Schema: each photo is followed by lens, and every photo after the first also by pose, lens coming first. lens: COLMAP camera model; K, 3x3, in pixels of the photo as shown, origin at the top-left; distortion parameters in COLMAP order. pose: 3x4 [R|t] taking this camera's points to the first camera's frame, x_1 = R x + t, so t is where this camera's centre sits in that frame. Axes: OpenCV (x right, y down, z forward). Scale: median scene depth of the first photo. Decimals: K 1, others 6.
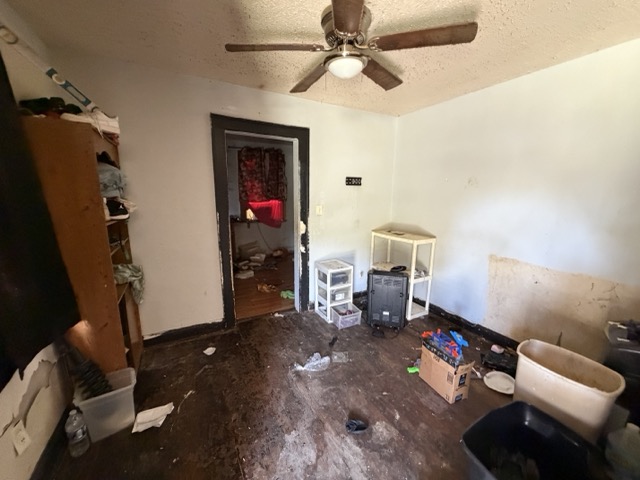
lens RADIAL K [[253.9, 0, 319.5], [0, 253.9, 241.8], [0, 0, 1]] dist [-0.001306, 0.000340]
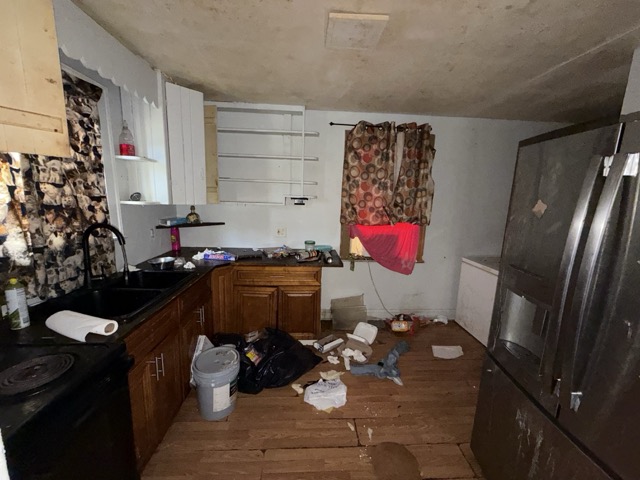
lens RADIAL K [[253.9, 0, 317.7], [0, 253.9, 241.1], [0, 0, 1]] dist [-0.001306, 0.000340]
pose [[0.899396, 0.092291, -0.427281, -0.118556], [-0.109152, 0.993911, -0.015078, -0.104564], [0.423287, 0.060200, 0.903993, 0.477301]]
